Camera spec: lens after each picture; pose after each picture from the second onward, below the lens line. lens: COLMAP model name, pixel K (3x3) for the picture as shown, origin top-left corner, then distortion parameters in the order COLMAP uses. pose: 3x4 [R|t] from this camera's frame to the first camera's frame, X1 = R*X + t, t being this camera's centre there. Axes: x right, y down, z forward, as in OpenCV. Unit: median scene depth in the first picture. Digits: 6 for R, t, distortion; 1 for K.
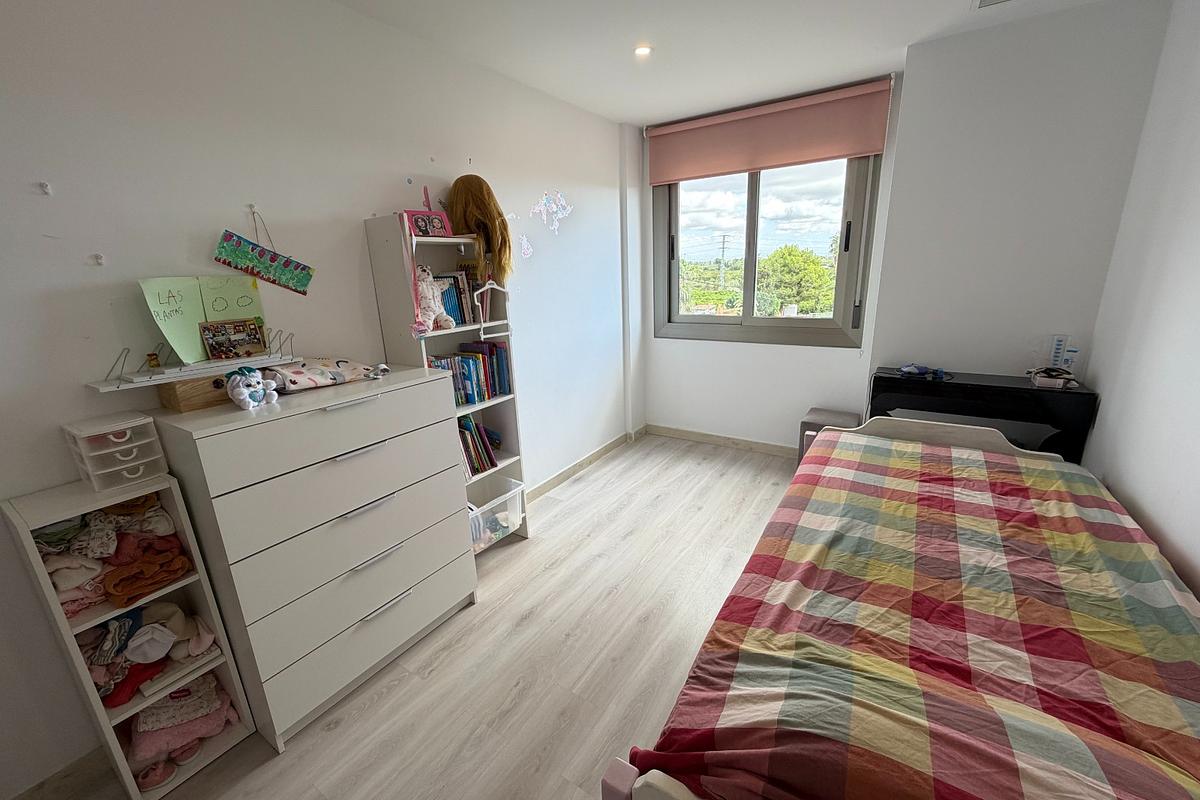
lens RADIAL K [[477.4, 0, 595.6], [0, 477.4, 401.3], [0, 0, 1]] dist [0.000855, -0.000360]
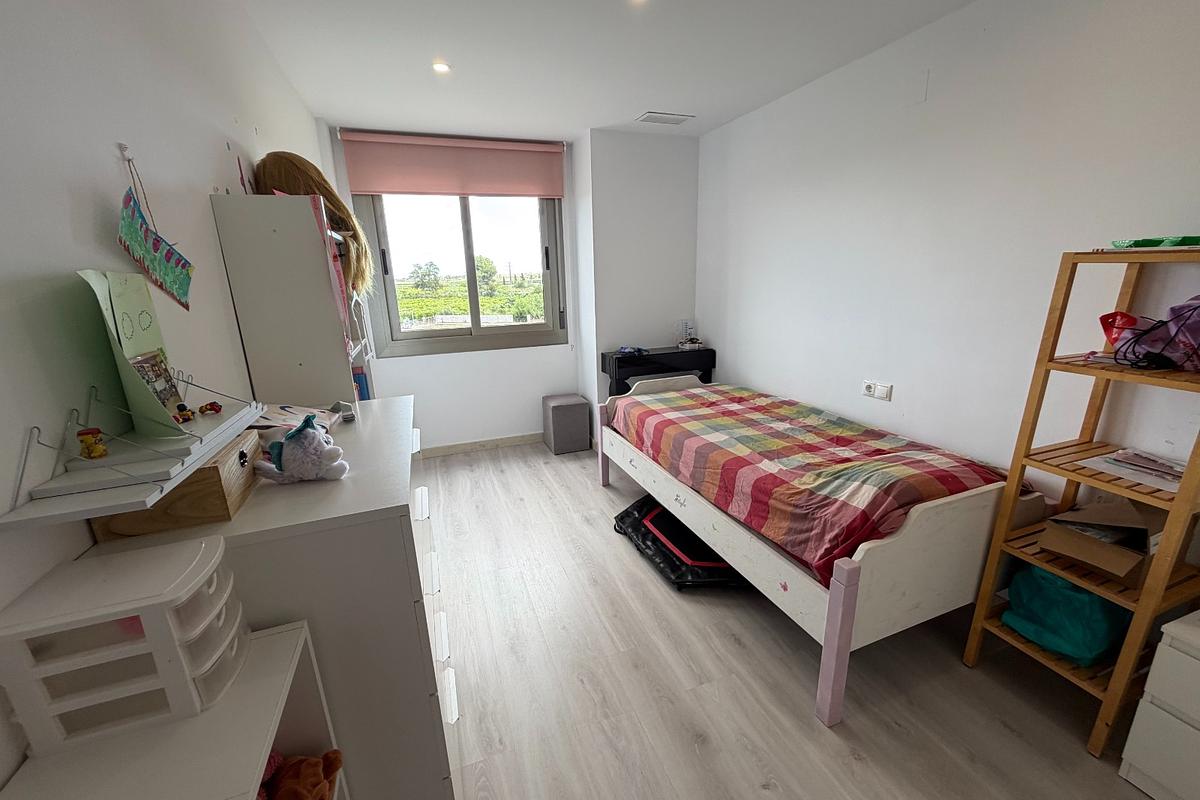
lens RADIAL K [[477.4, 0, 598.7], [0, 477.4, 399.5], [0, 0, 1]] dist [0.000855, -0.000360]
pose [[0.599887, -0.183478, 0.778763, -0.685630], [0.221845, 0.973330, 0.058430, -0.030802], [-0.768714, 0.137713, 0.624592, 0.219957]]
